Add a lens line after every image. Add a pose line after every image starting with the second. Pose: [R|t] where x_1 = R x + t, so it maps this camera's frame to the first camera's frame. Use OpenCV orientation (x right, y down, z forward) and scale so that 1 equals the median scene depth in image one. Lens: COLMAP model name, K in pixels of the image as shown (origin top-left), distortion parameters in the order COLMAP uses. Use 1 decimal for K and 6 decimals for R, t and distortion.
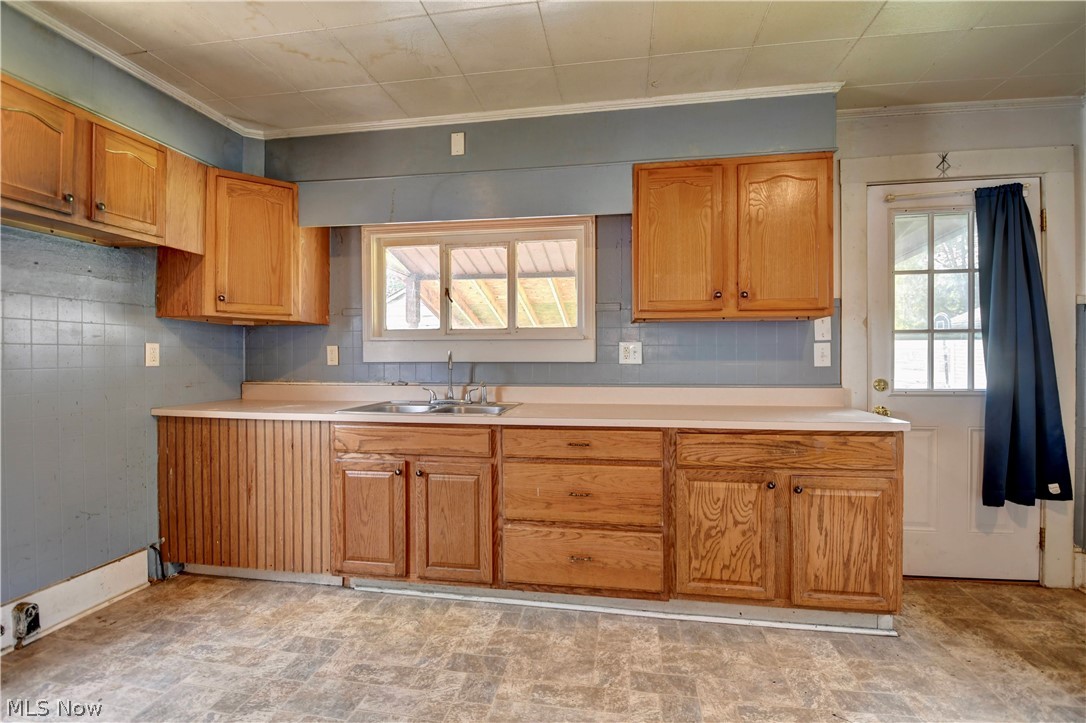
lens RADIAL K [[497.8, 0, 543.5], [0, 497.8, 359.1], [0, 0, 1]] dist [0.001309, -0.012371]
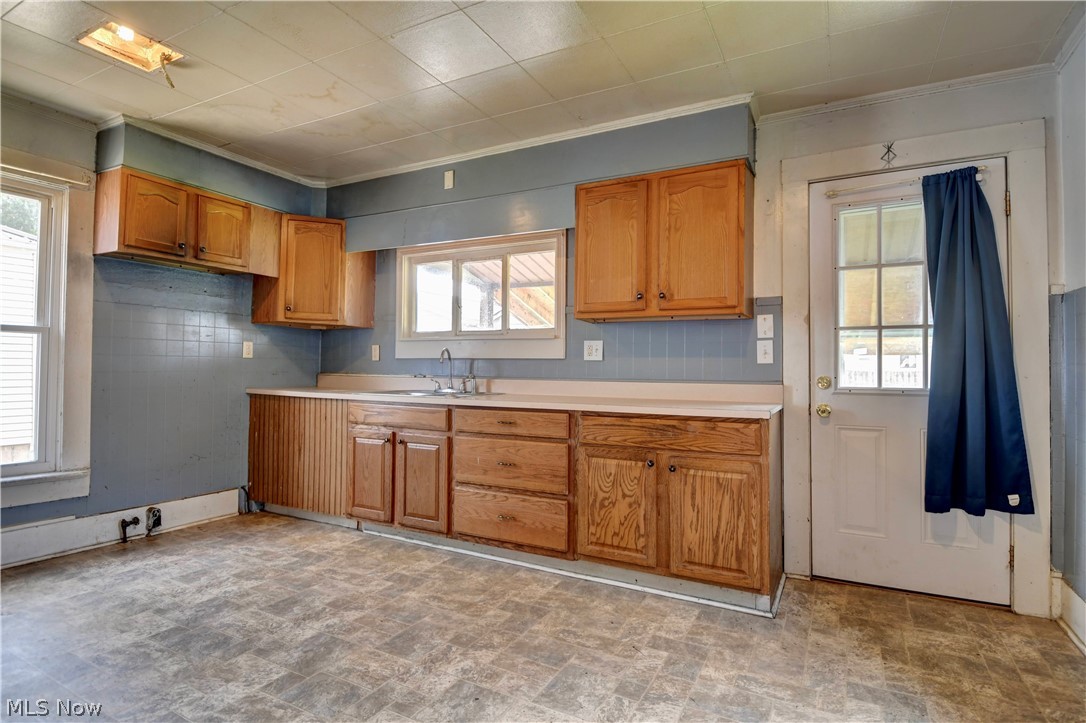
lens RADIAL K [[550.0, 0, 546.8], [0, 550.0, 359.3], [0, 0, 1]] dist [0.000403, -0.003267]
pose [[0.950370, 0.008372, -0.311009, 0.529644], [-0.016293, 0.999605, -0.022879, 0.042551], [0.310695, 0.026810, 0.950132, -0.226079]]
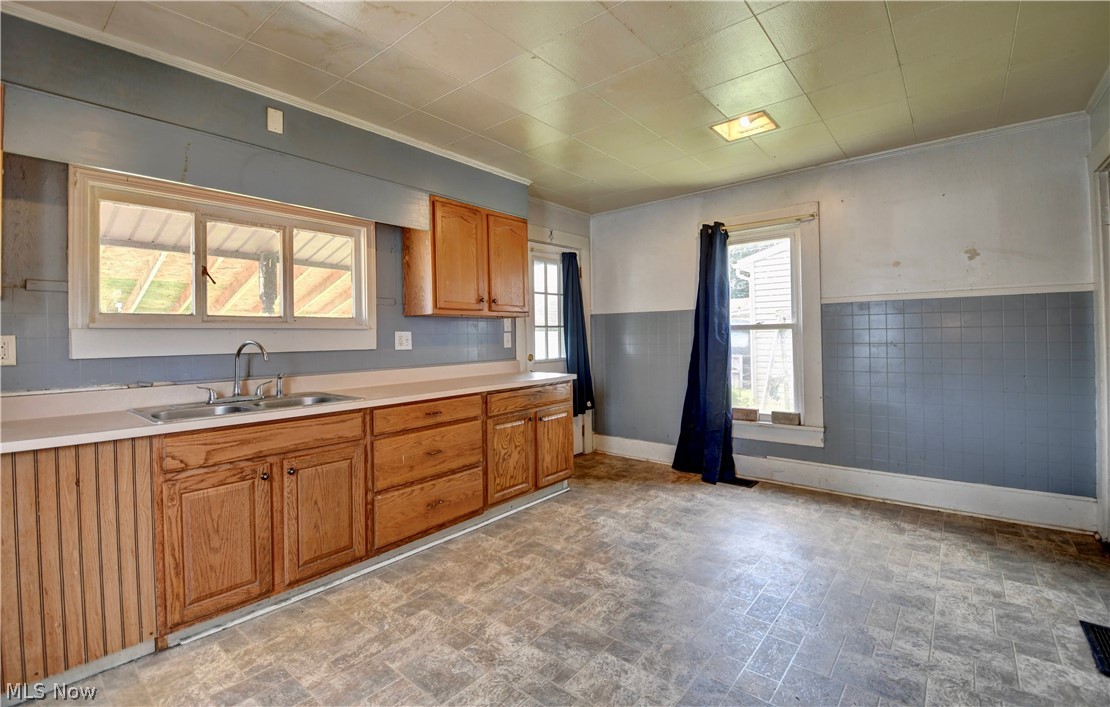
lens RADIAL K [[476.9, 0, 555.7], [0, 476.9, 339.2], [0, 0, 1]] dist [-0.018577, -0.003217]
pose [[0.501172, -0.009360, 0.865297, -0.744034], [0.020420, 0.999791, -0.001012, -0.008344], [-0.865107, 0.018177, 0.501258, 0.110999]]
